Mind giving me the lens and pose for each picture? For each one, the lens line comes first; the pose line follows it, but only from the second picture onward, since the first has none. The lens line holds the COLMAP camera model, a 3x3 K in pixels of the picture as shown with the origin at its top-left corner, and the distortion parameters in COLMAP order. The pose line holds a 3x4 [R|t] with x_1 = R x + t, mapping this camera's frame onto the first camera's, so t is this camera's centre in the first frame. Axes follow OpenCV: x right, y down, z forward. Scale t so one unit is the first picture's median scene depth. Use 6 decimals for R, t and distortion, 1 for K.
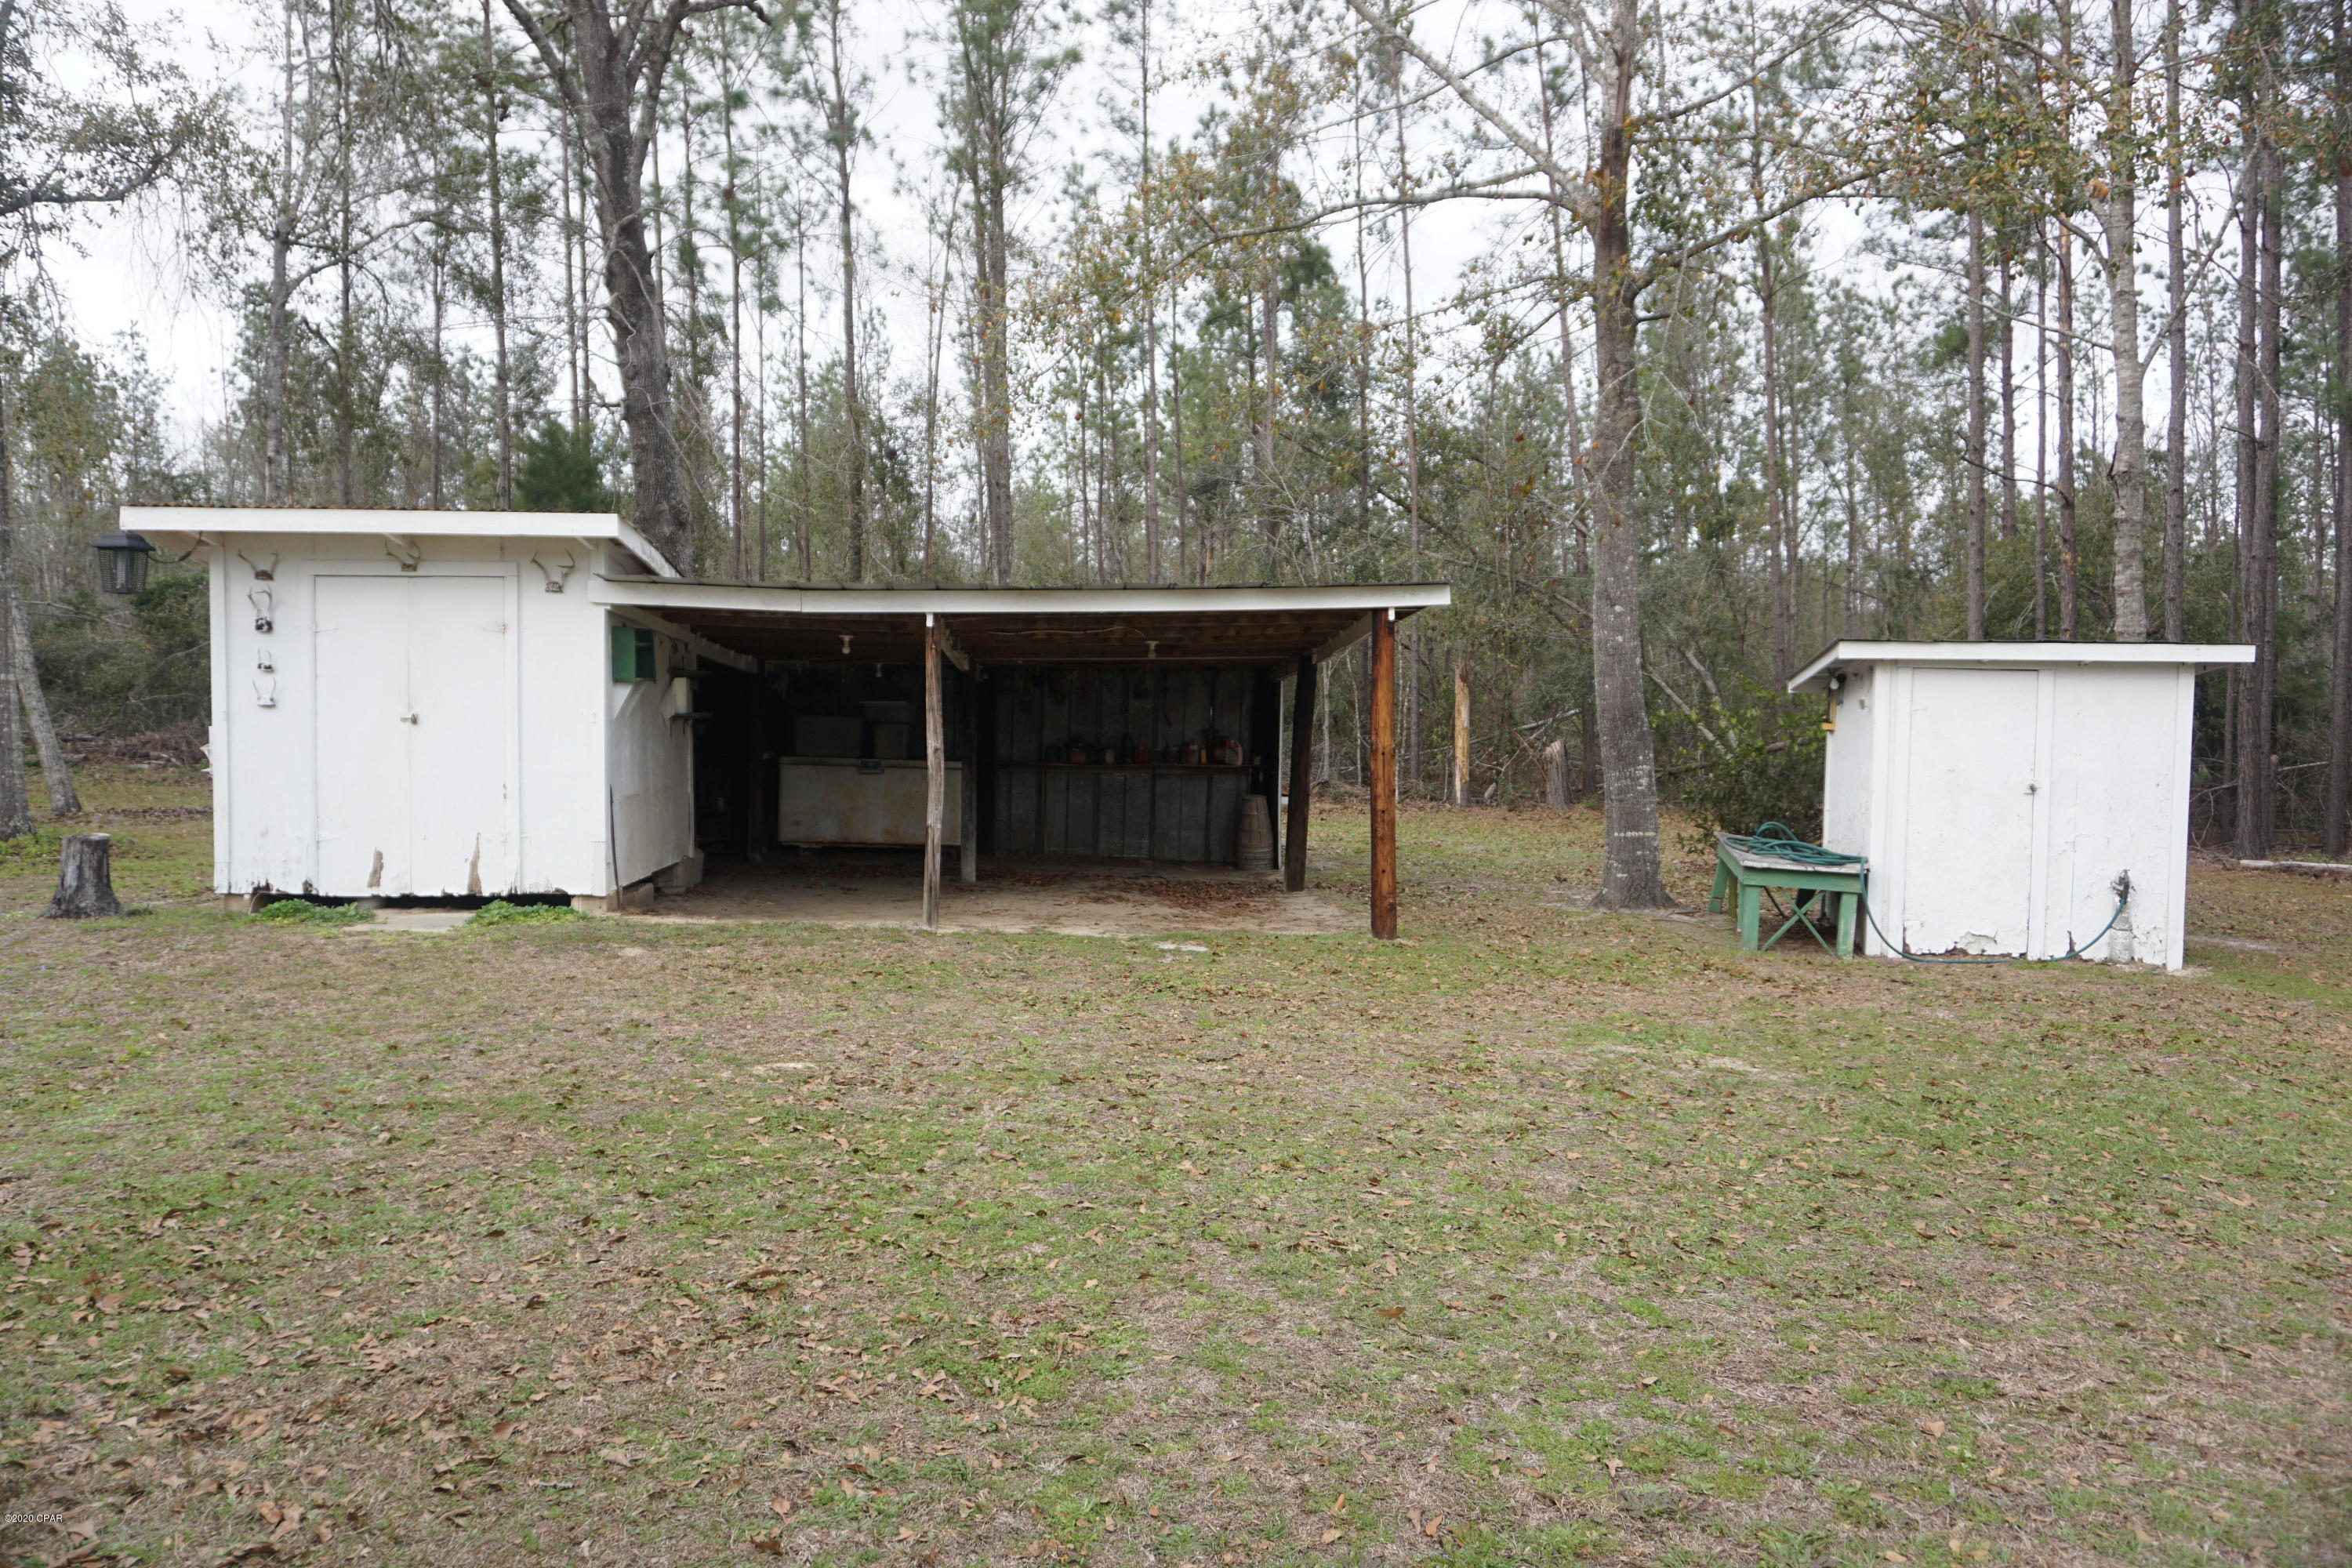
lens RADIAL K [[1564.6, 0, 1170.2], [0, 1564.6, 776.0], [0, 0, 1]] dist [-0.049251, 0.034515]
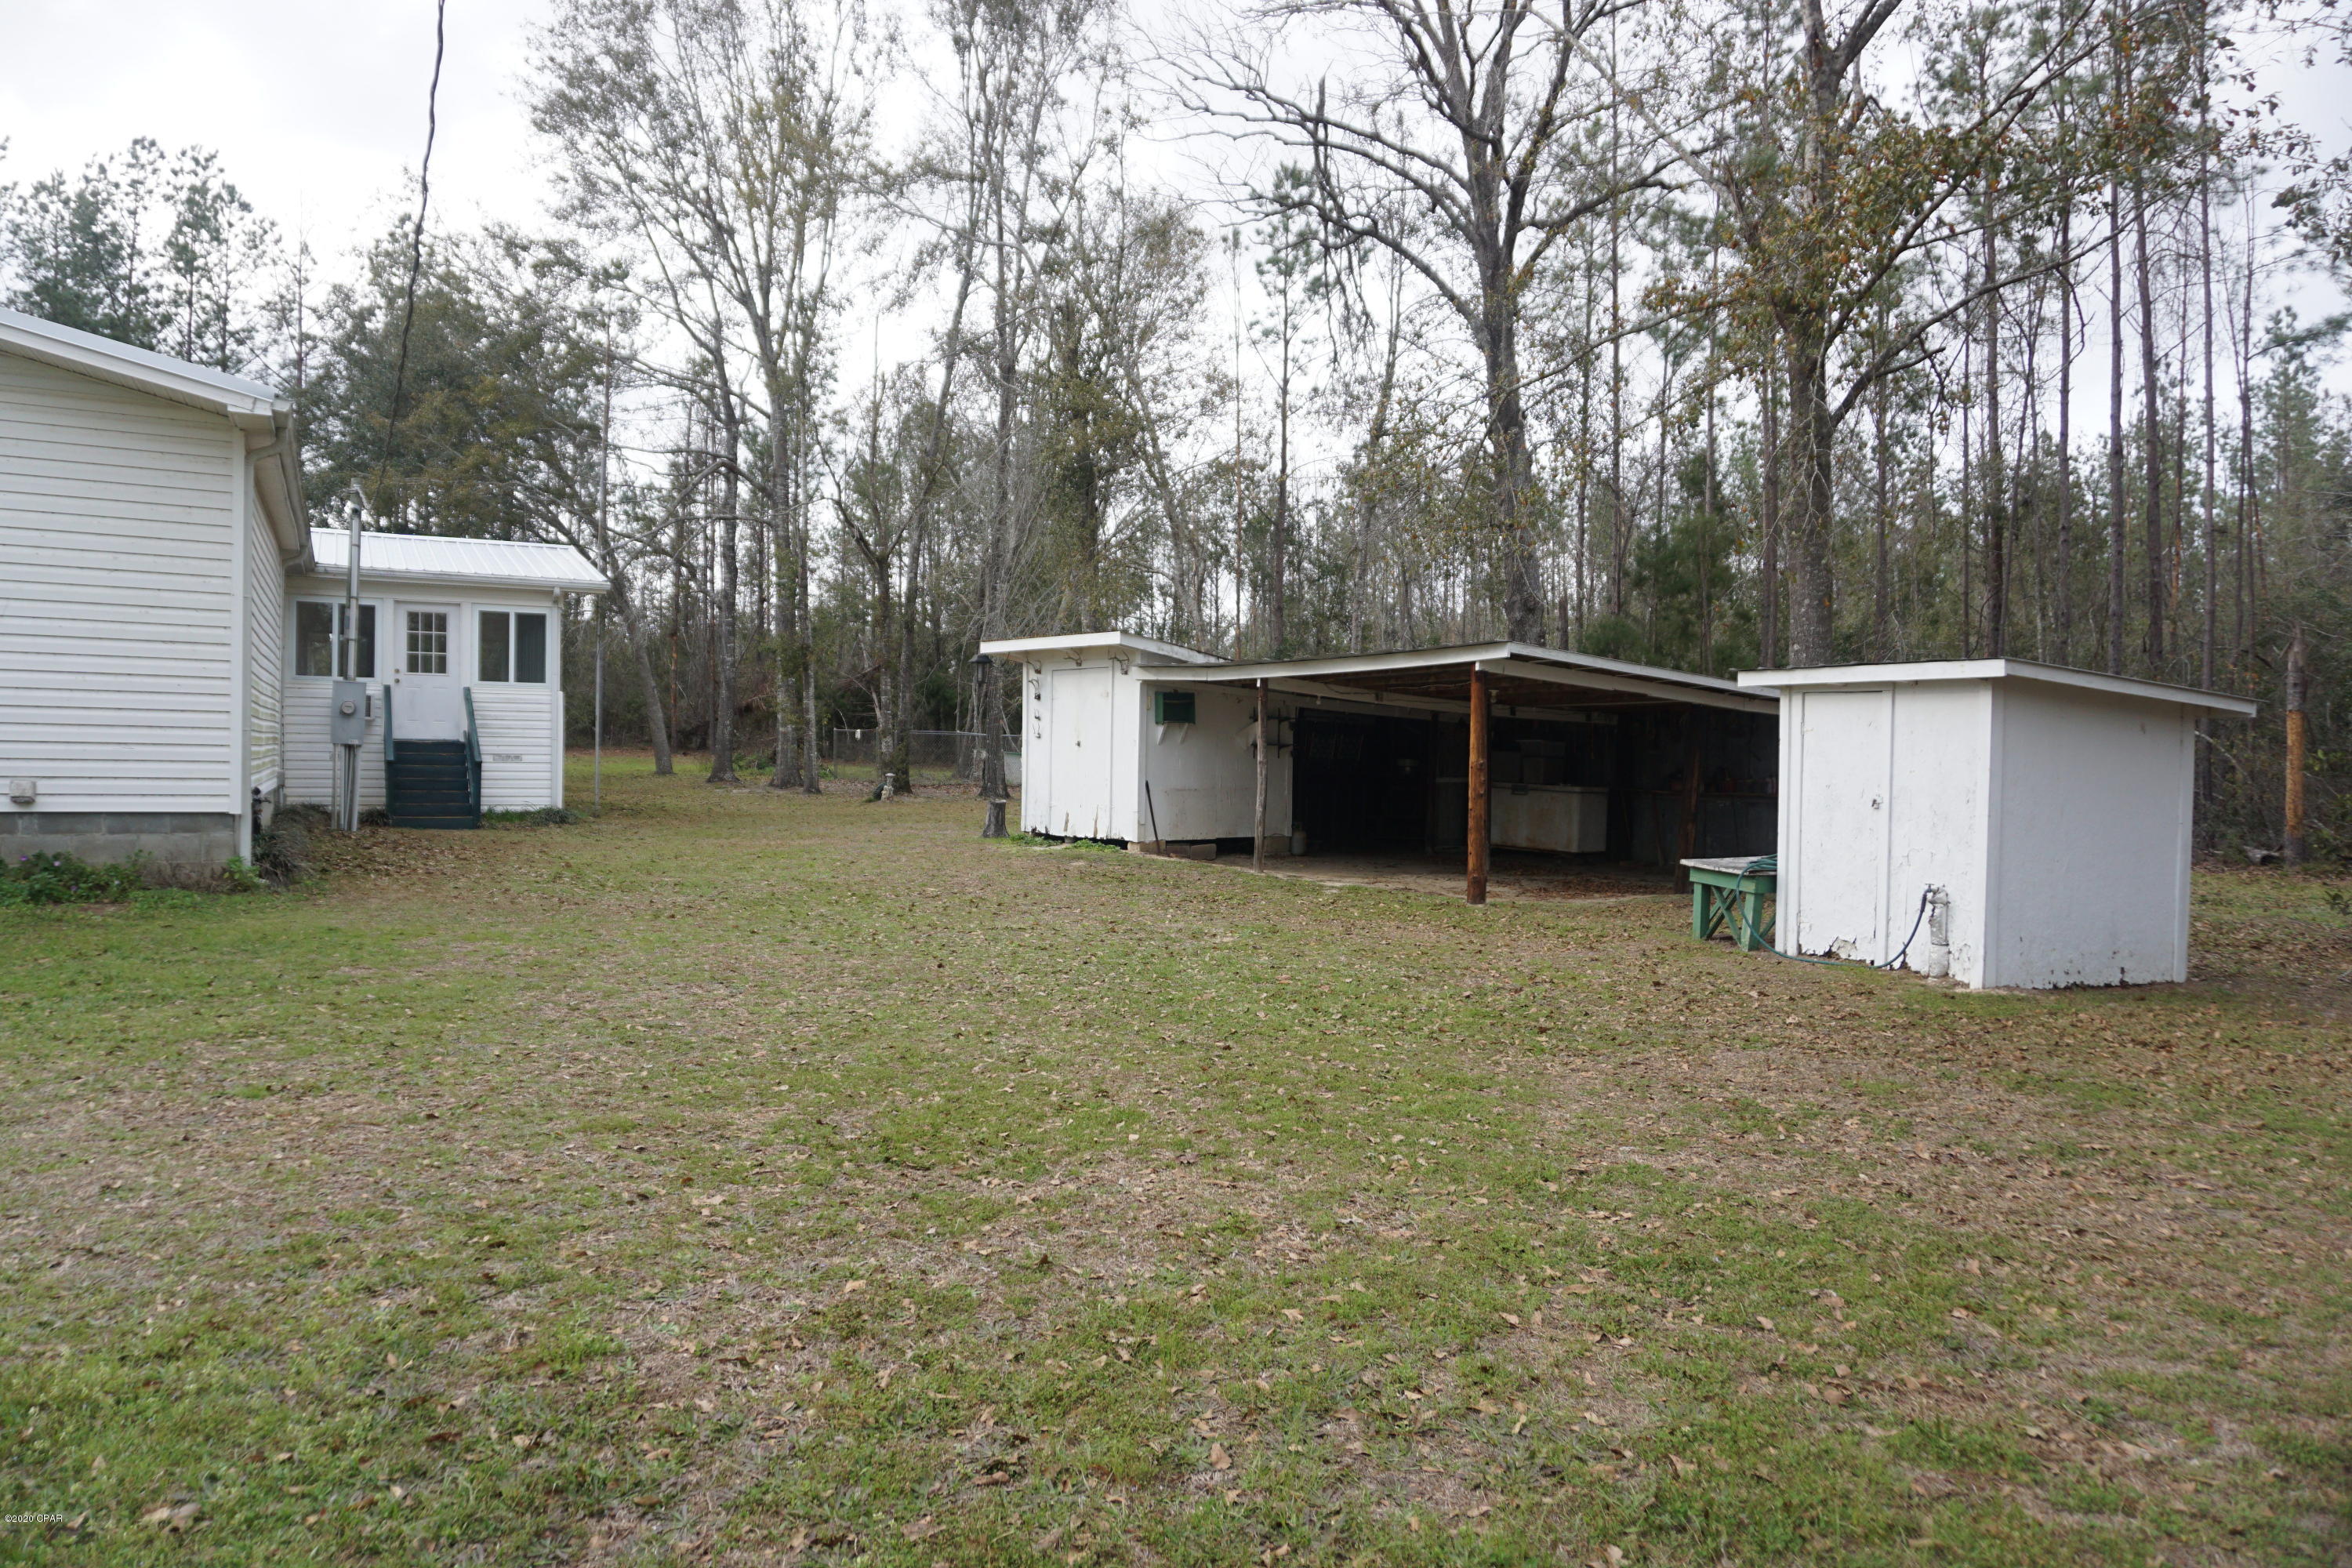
lens RADIAL K [[1564.6, 0, 1170.2], [0, 1564.6, 776.0], [0, 0, 1]] dist [-0.049251, 0.034515]
pose [[0.565782, 0.012713, -0.824457, 1.139947], [-0.047066, 0.998749, -0.016899, 0.029795], [0.823211, 0.048365, 0.565672, 0.006379]]
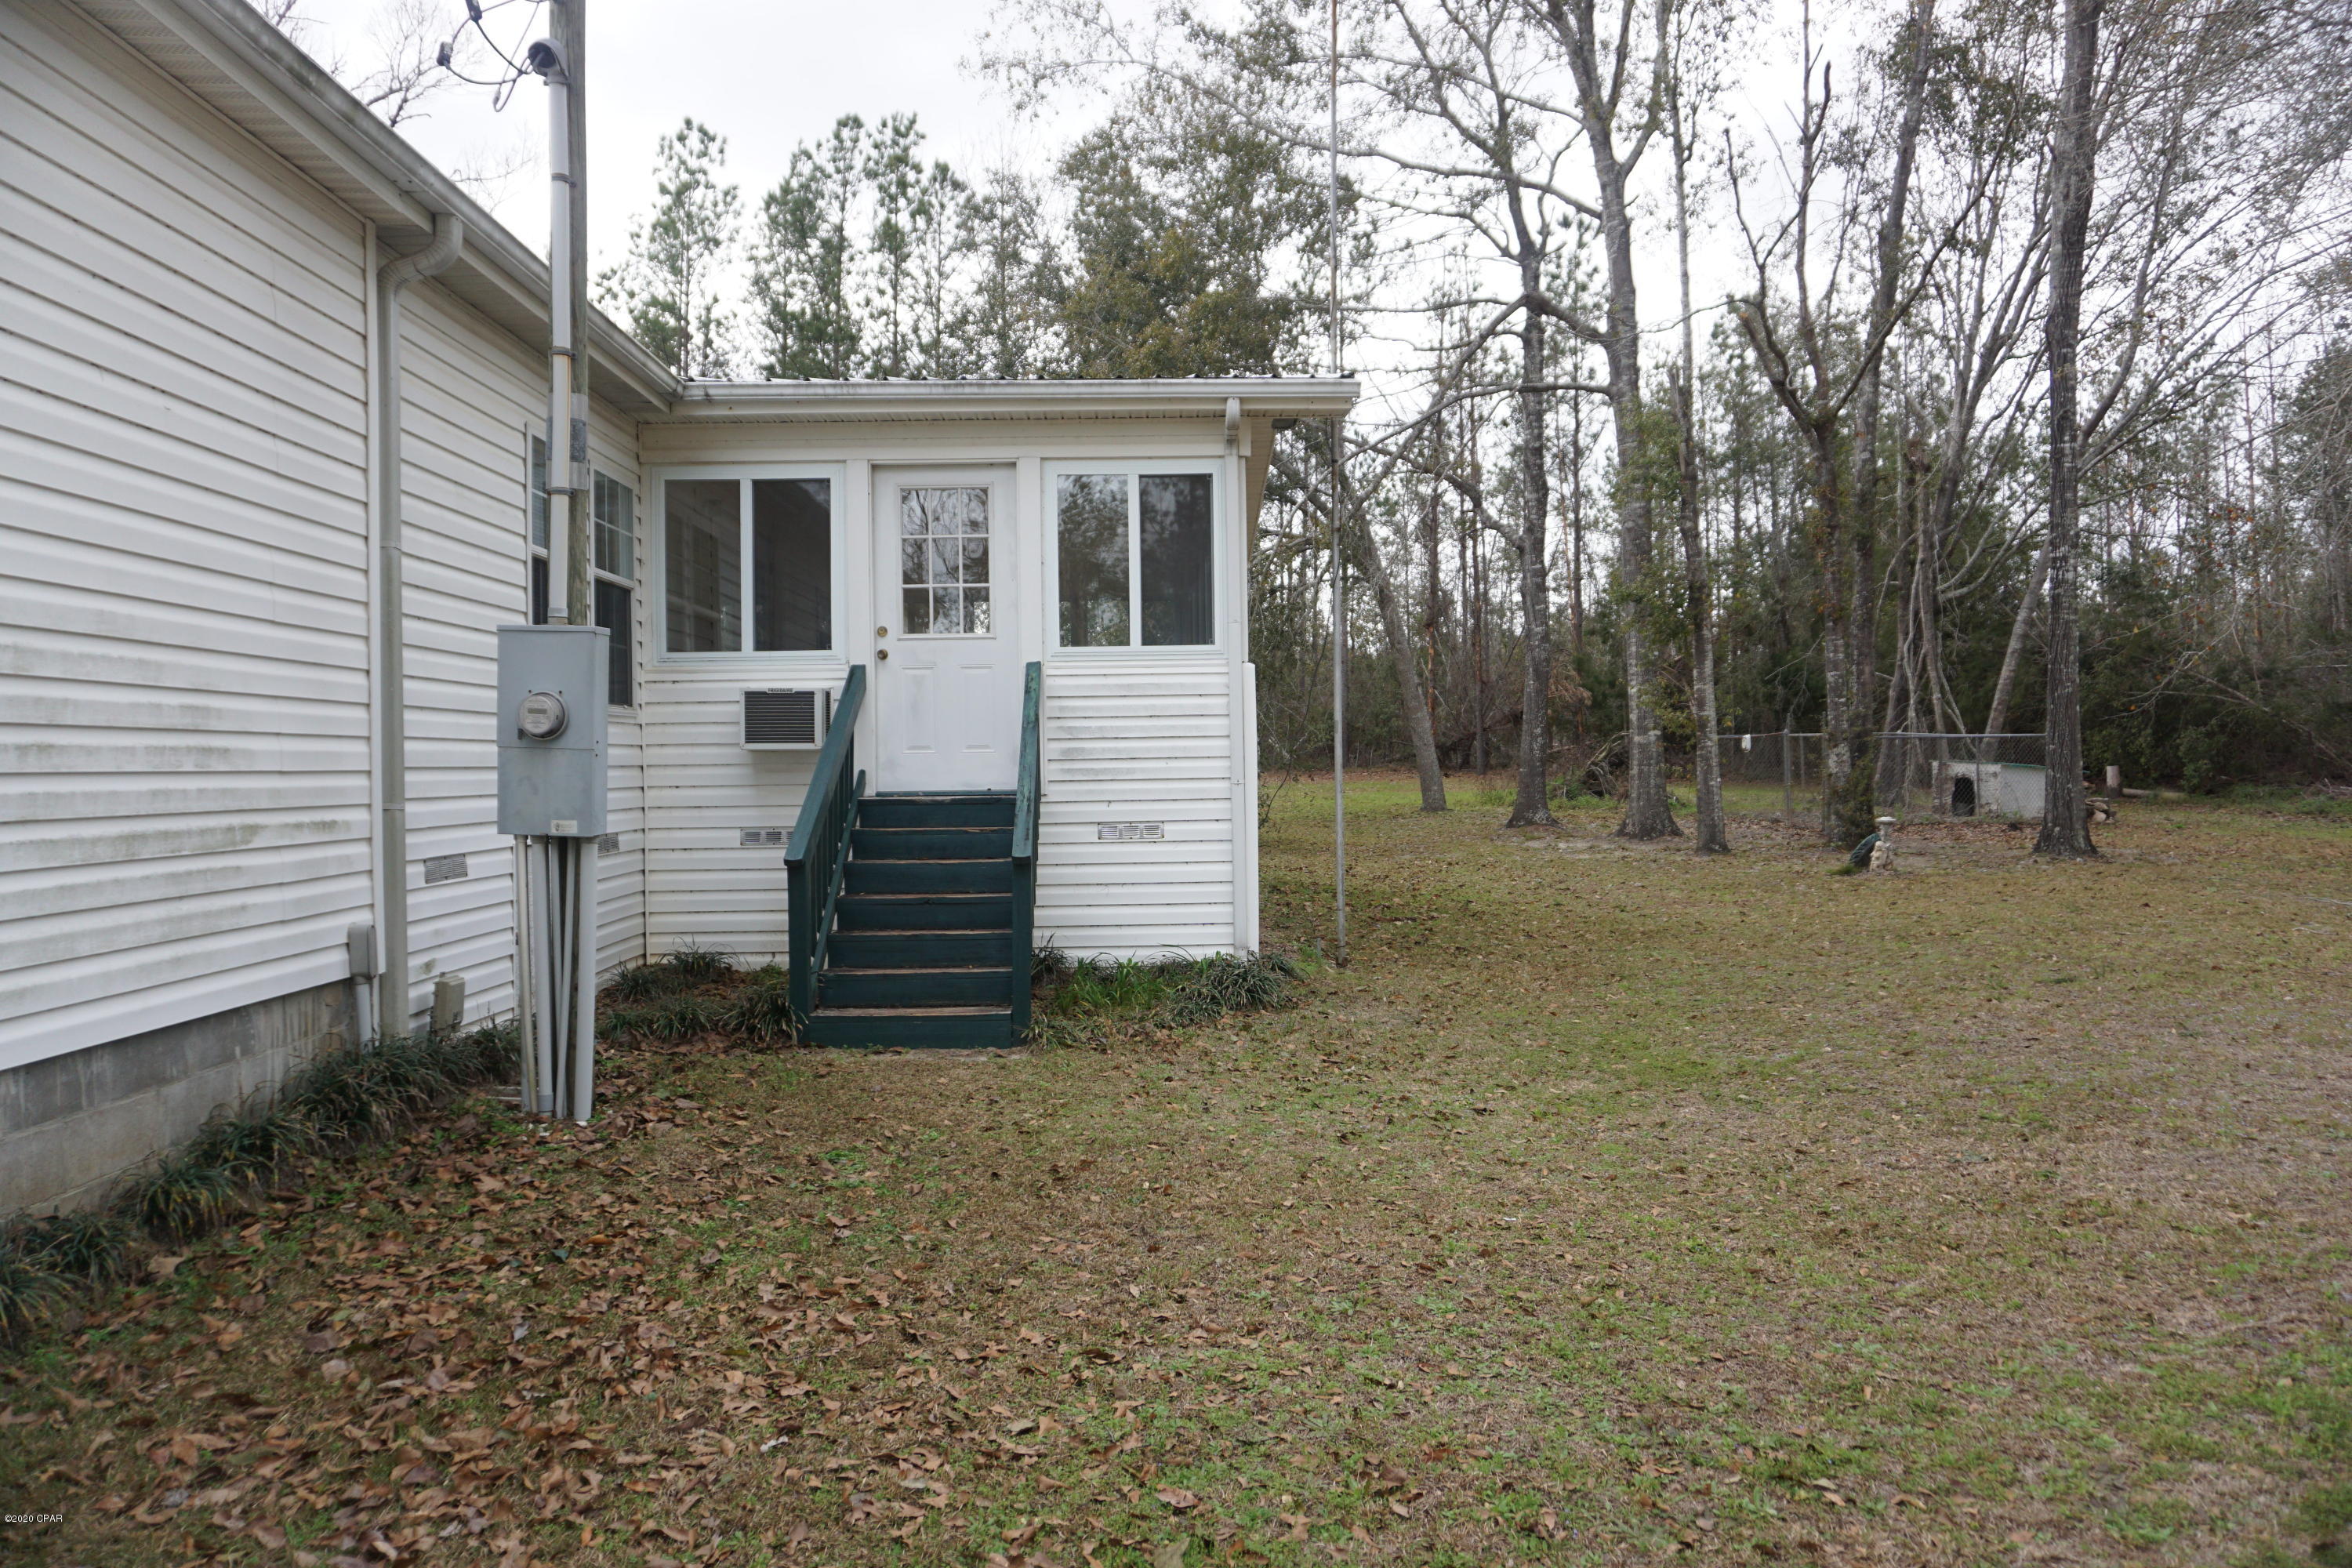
lens RADIAL K [[1564.6, 0, 1170.2], [0, 1564.6, 776.0], [0, 0, 1]] dist [-0.049251, 0.034515]
pose [[0.138323, -0.001618, -0.990386, -0.336621], [-0.027185, 0.999616, -0.005430, -0.016850], [0.990014, 0.027675, 0.138226, 0.382951]]
